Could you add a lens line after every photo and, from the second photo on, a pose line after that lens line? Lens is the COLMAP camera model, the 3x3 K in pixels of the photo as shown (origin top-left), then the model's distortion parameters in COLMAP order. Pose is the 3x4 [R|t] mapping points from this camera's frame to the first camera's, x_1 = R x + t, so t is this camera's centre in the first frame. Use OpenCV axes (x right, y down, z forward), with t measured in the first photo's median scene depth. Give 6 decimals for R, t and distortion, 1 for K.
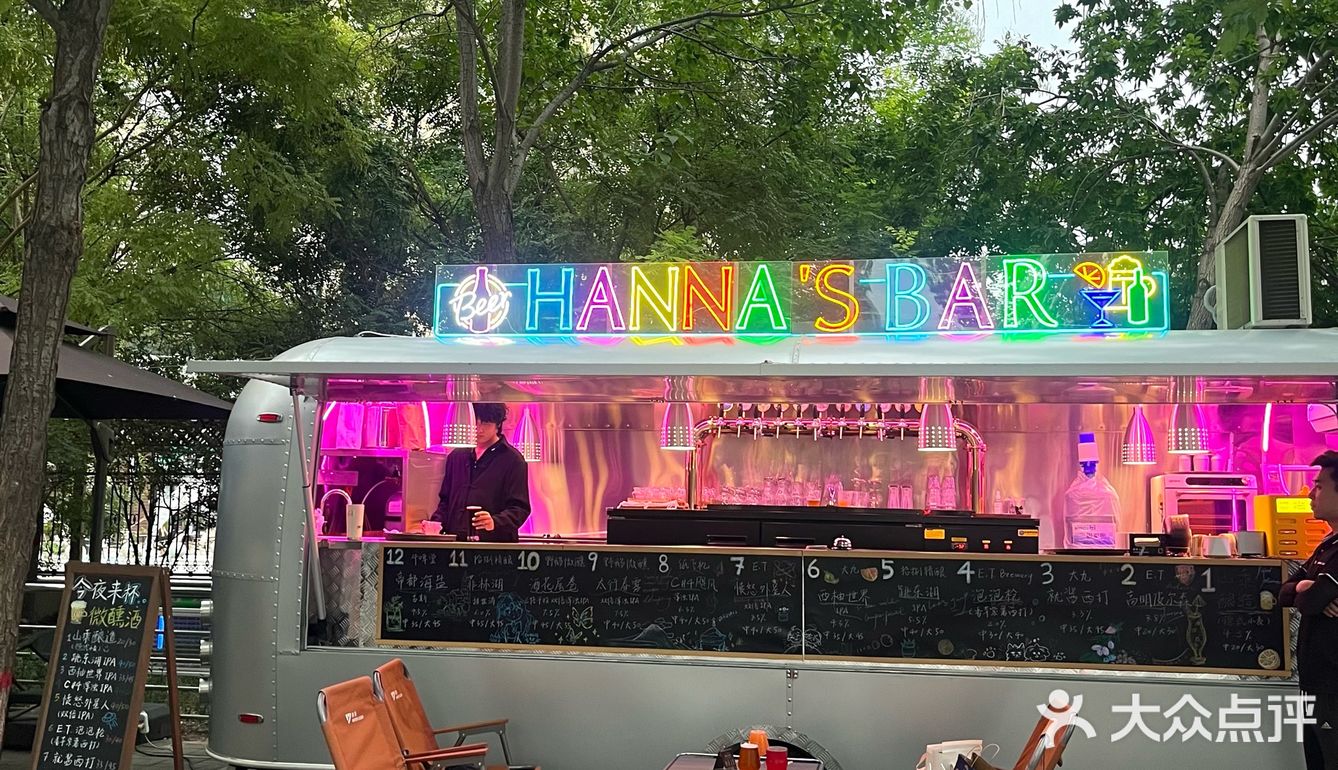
lens RADIAL K [[1285.1, 0, 641.0], [0, 1285.1, 423.0], [0, 0, 1]] dist [0.084576, -0.174353]
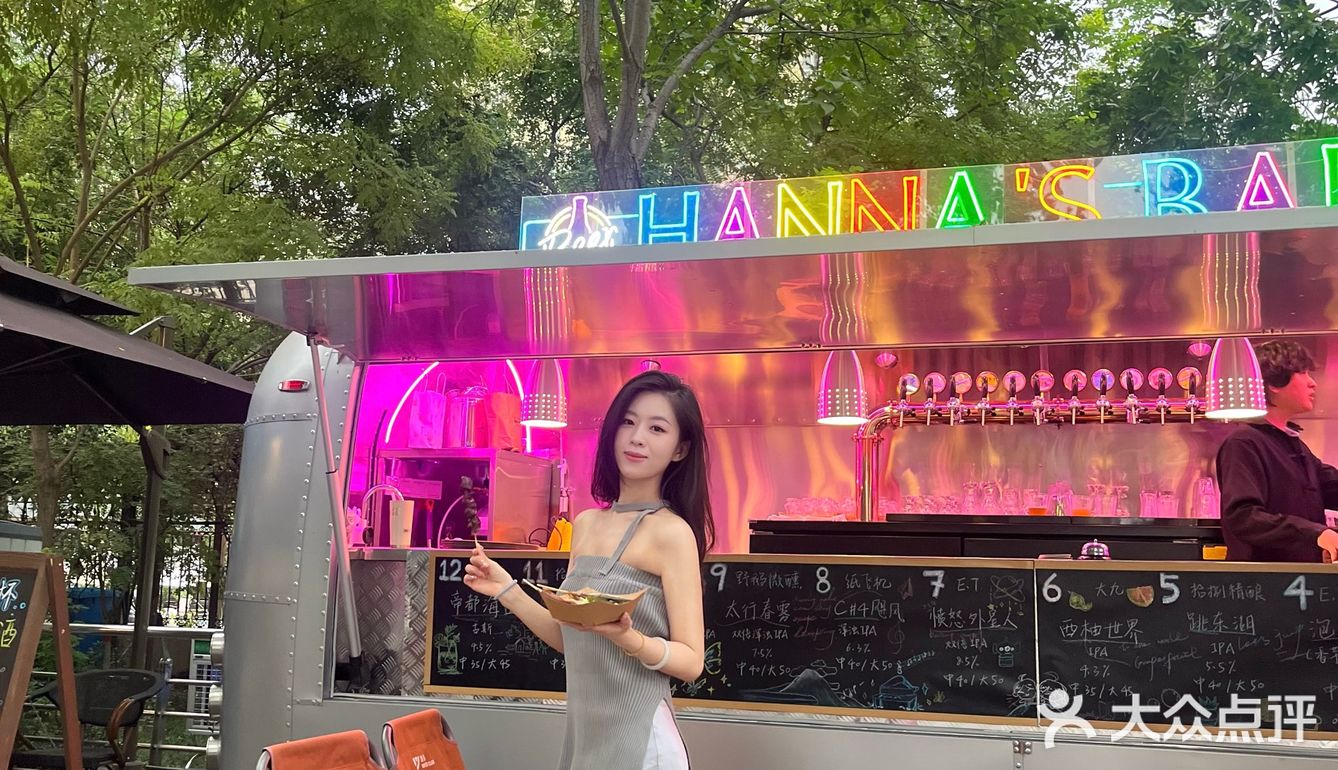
lens RADIAL K [[1285.1, 0, 641.0], [0, 1285.1, 423.0], [0, 0, 1]] dist [0.084576, -0.174353]
pose [[0.991025, -0.010655, -0.133249, 0.013614], [0.002650, 0.998188, -0.060109, 0.066184], [0.133648, 0.059216, 0.989258, 0.298550]]
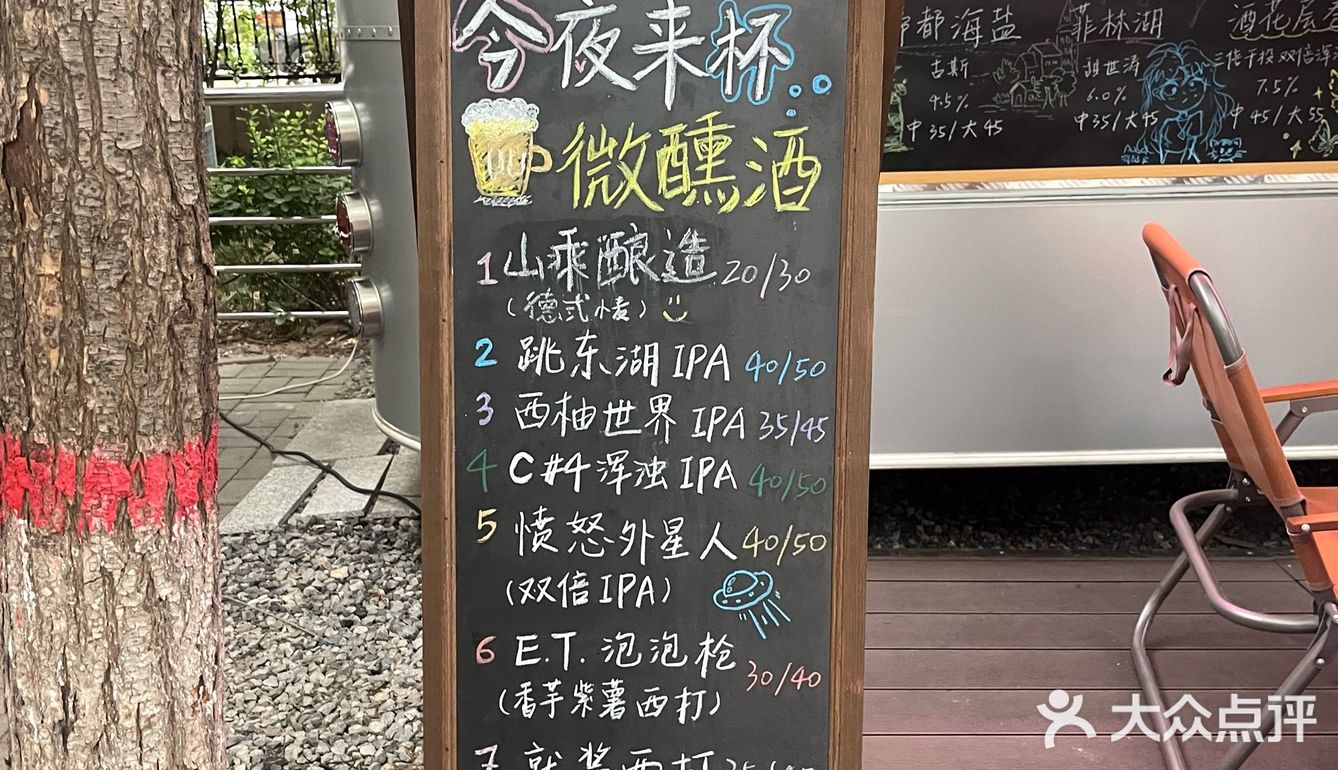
lens RADIAL K [[1285.1, 0, 641.0], [0, 1285.1, 423.0], [0, 0, 1]] dist [0.084576, -0.174353]
pose [[0.981997, -0.094164, 0.163756, -0.353844], [0.025430, 0.924905, 0.379346, 0.082667], [-0.187179, -0.368352, 0.910649, 0.610048]]
